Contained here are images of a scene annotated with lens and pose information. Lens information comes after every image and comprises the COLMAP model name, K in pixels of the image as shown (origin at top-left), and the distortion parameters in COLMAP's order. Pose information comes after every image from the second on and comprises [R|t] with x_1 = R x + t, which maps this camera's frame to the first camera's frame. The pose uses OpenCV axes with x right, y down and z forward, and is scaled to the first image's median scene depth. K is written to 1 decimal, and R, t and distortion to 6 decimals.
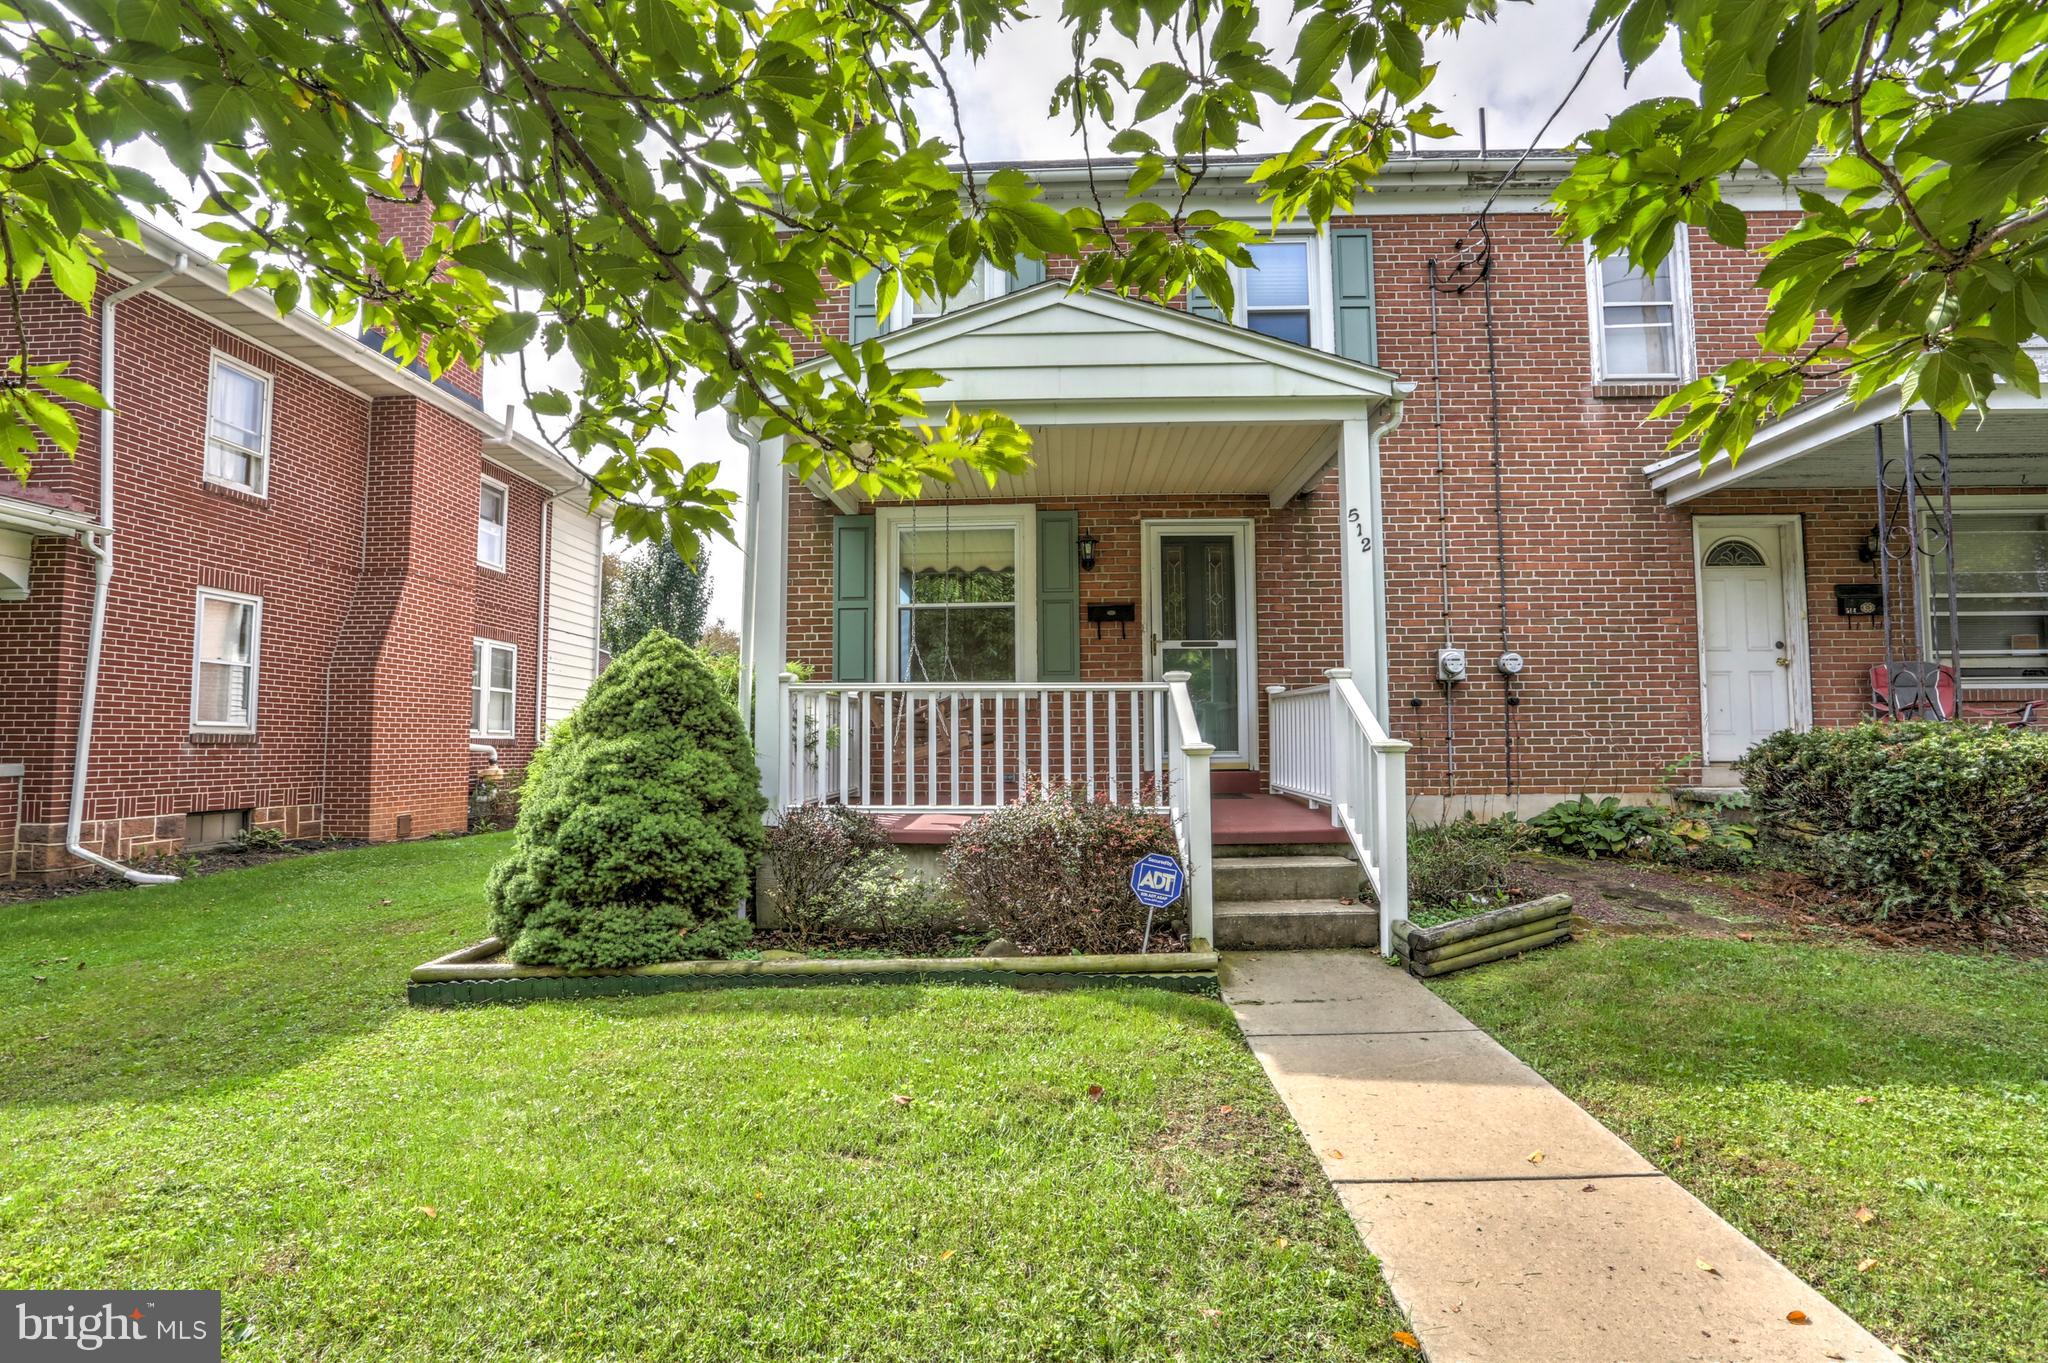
lens RADIAL K [[1000.4, 0, 1020.9], [0, 1000.4, 674.0], [0, 0, 1]] dist [-0.066470, 0.027349]
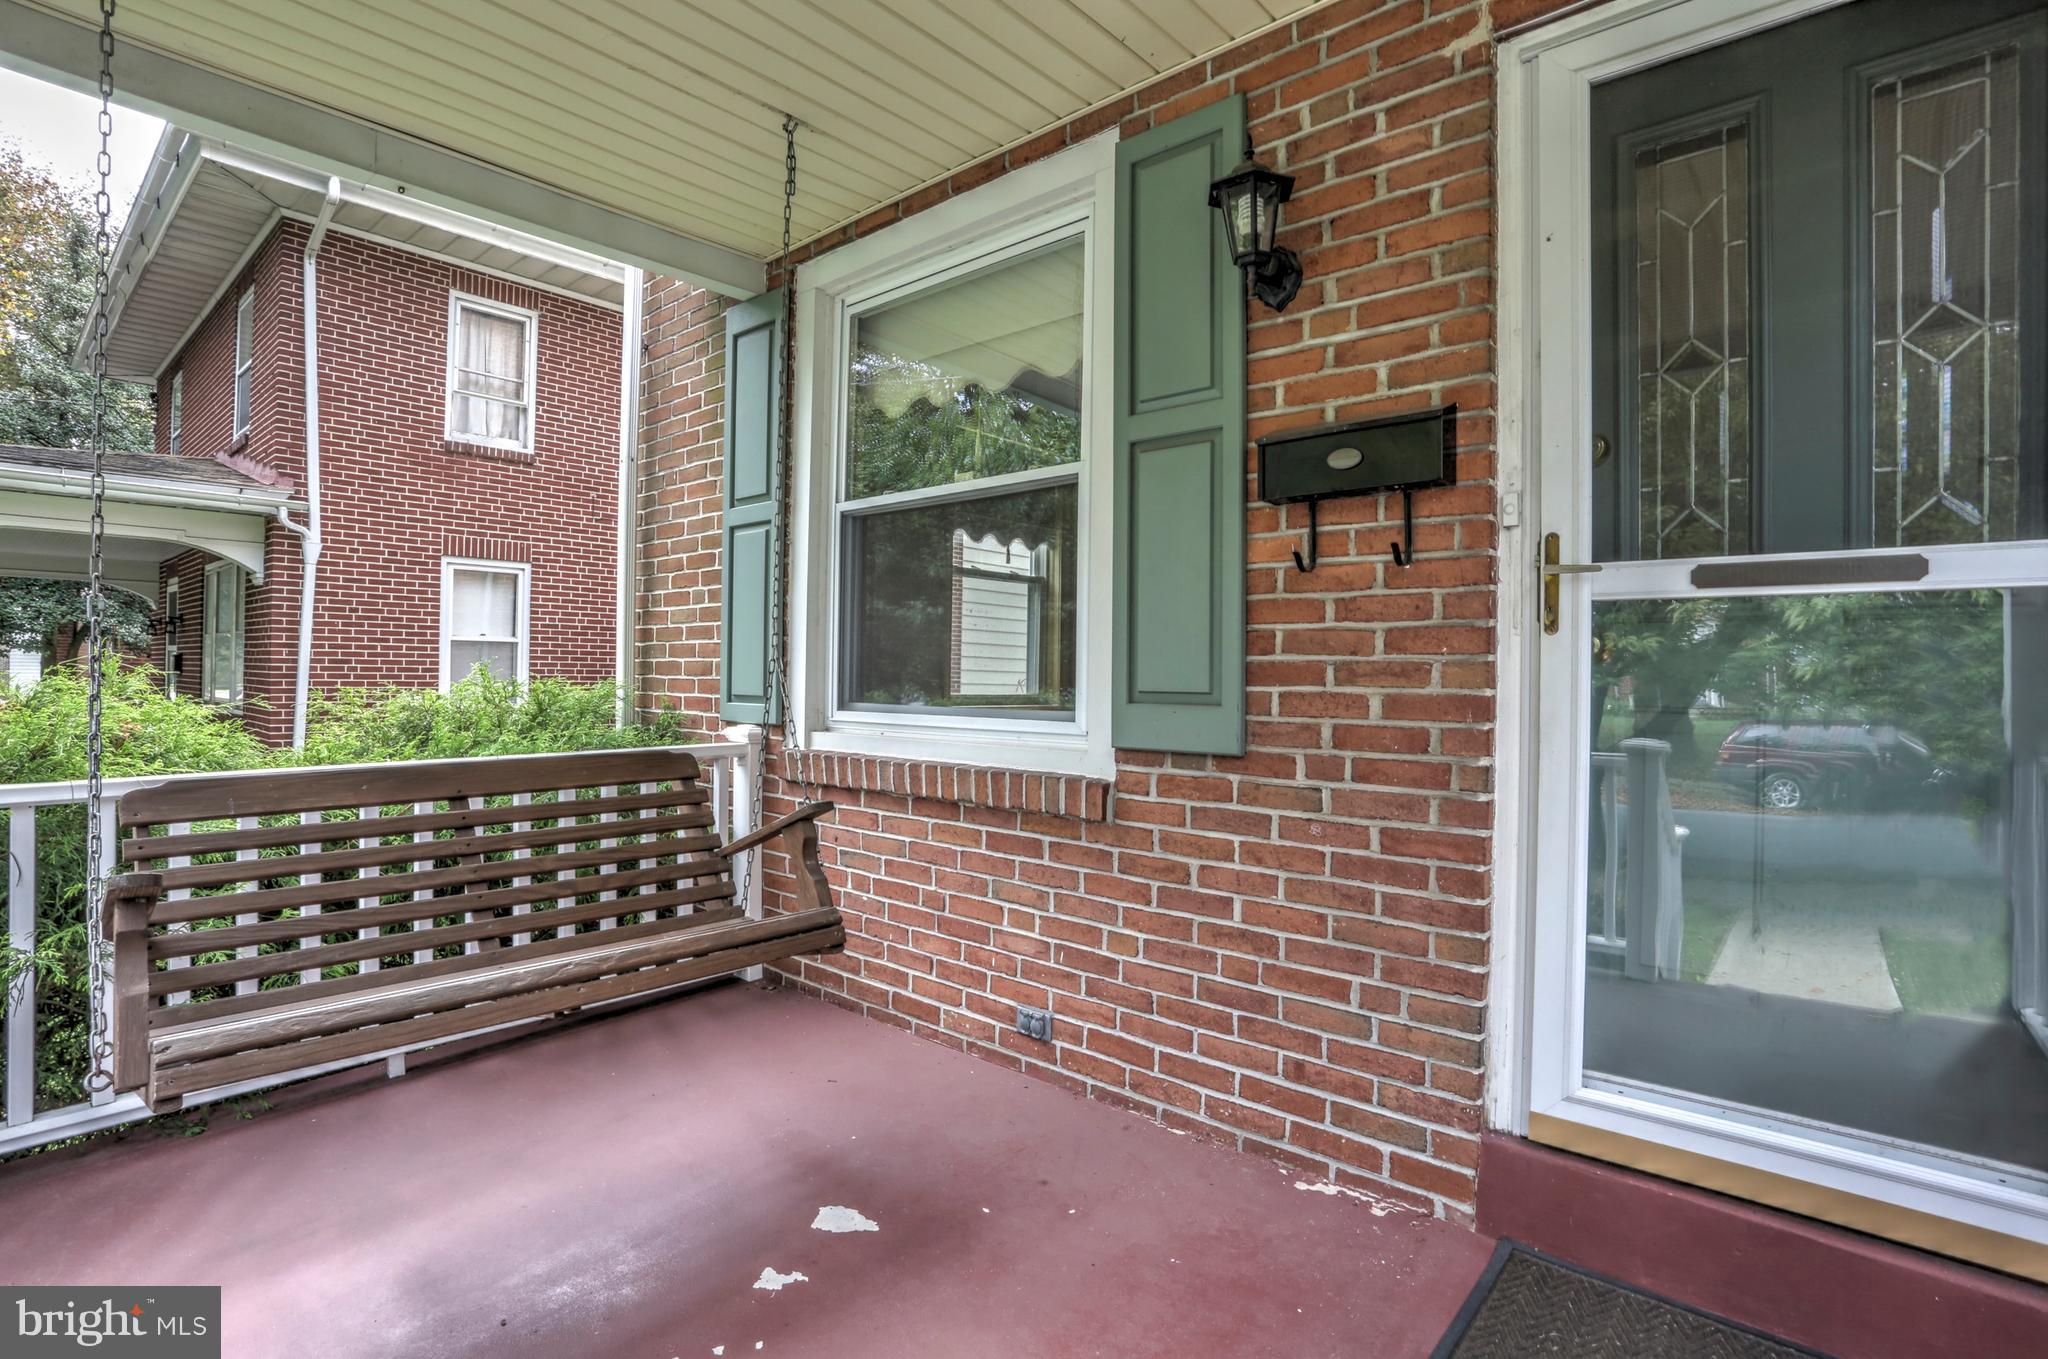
lens RADIAL K [[1000.4, 0, 1002.9], [0, 1000.4, 674.7], [0, 0, 1]] dist [-0.066470, 0.027349]
pose [[0.777694, 0.016059, -0.628438, 0.177890], [0.027267, 0.997871, 0.059244, -0.025792], [0.628051, -0.063209, 0.775600, 0.760167]]
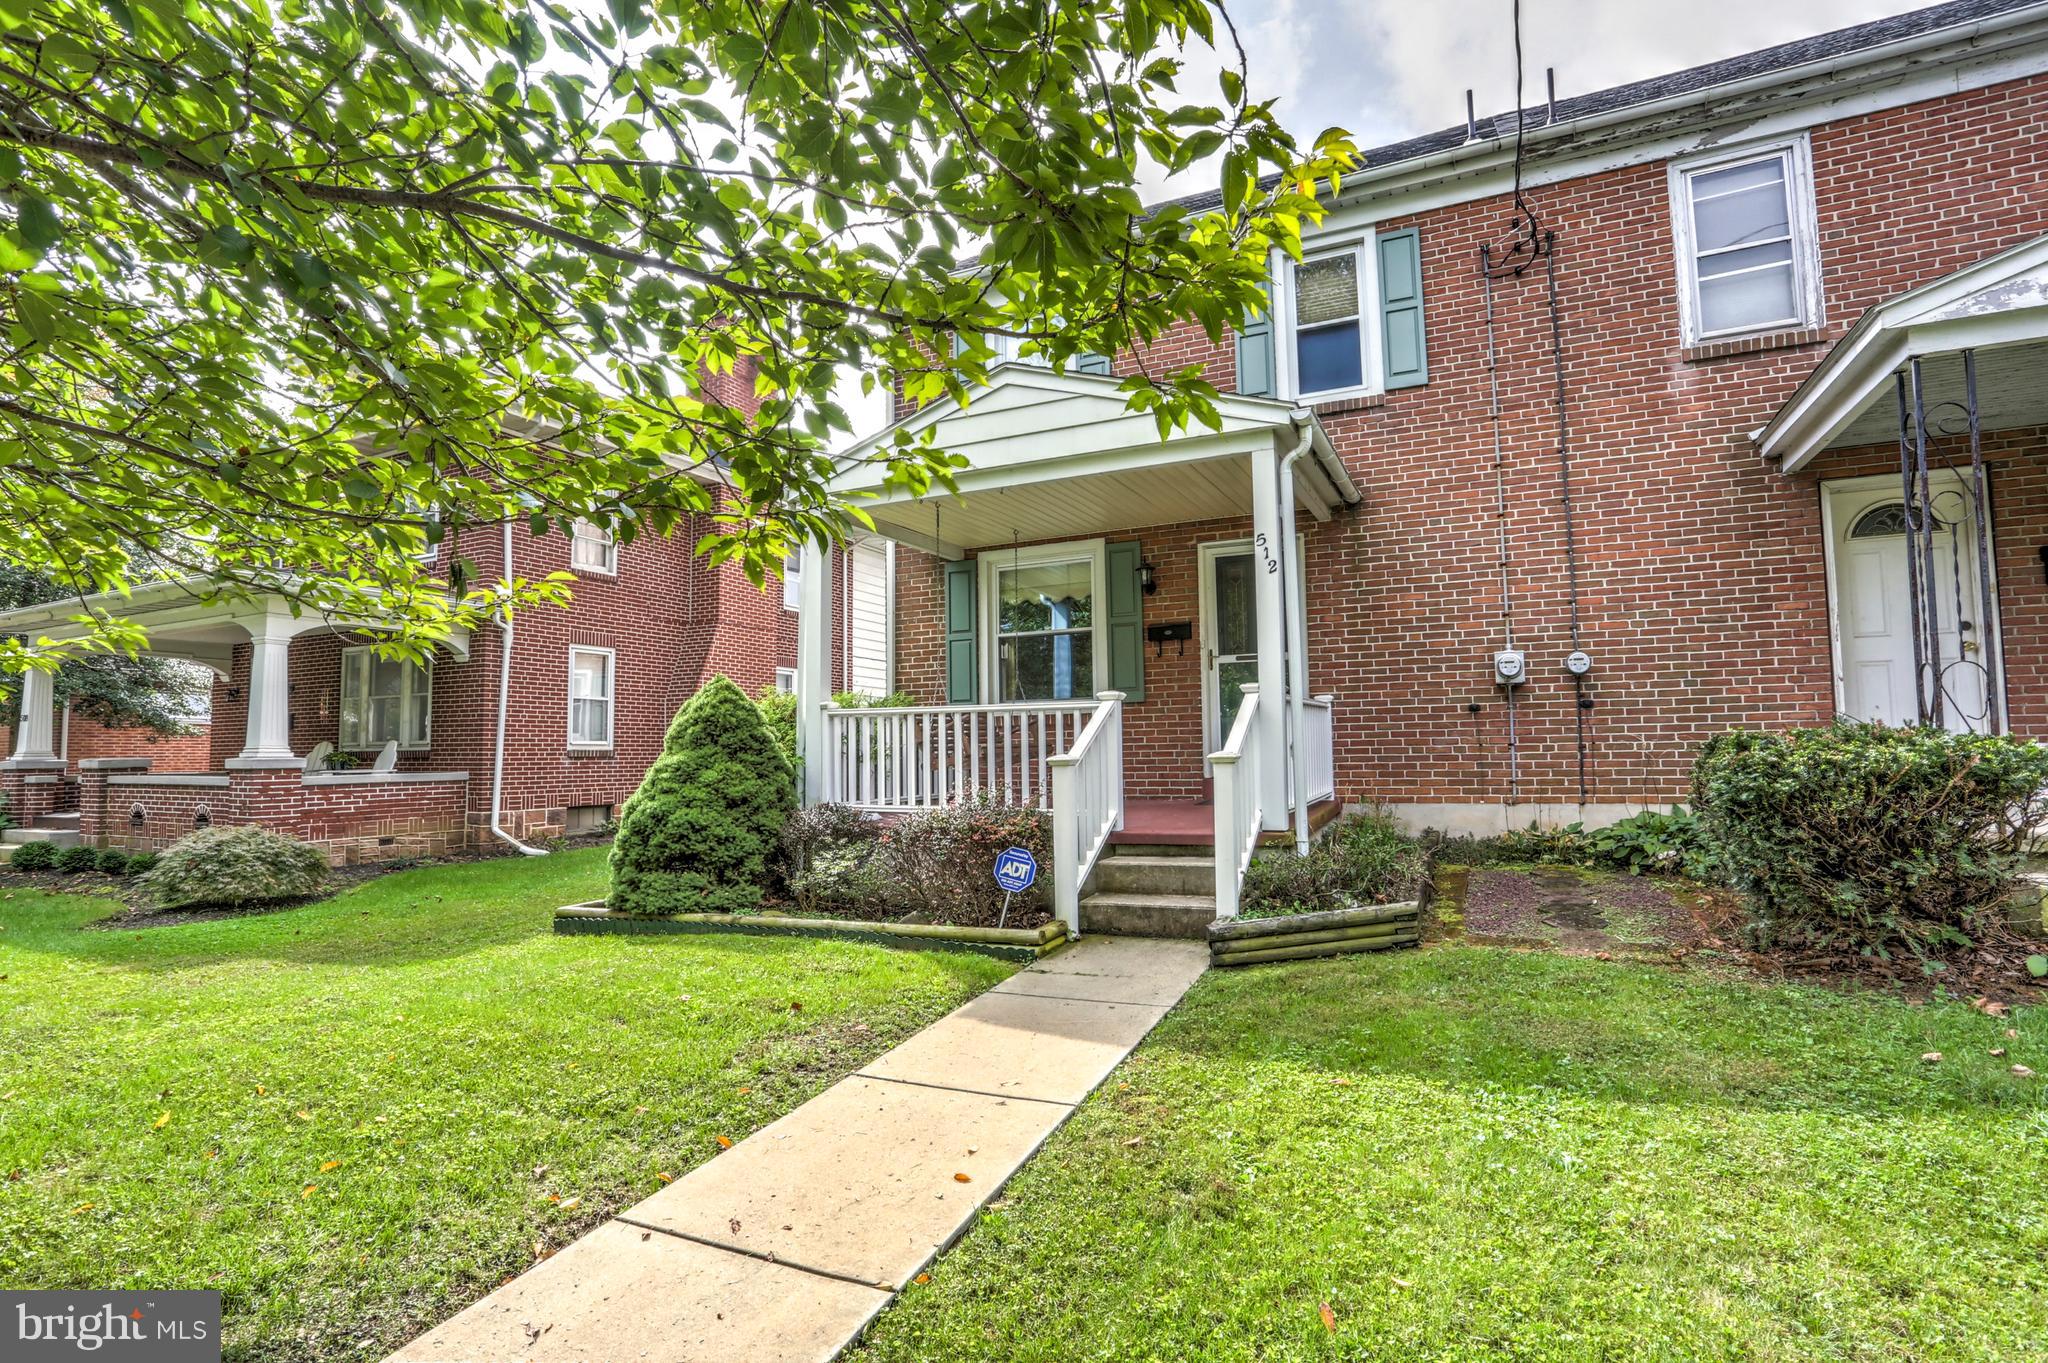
lens RADIAL K [[1000.4, 0, 1003.6], [0, 1000.4, 672.5], [0, 0, 1]] dist [-0.066470, 0.027349]
pose [[0.914965, -0.039592, -0.401586, 0.361759], [0.037024, 0.999214, -0.014158, -0.008810], [0.401831, -0.001914, 0.915712, -0.066908]]
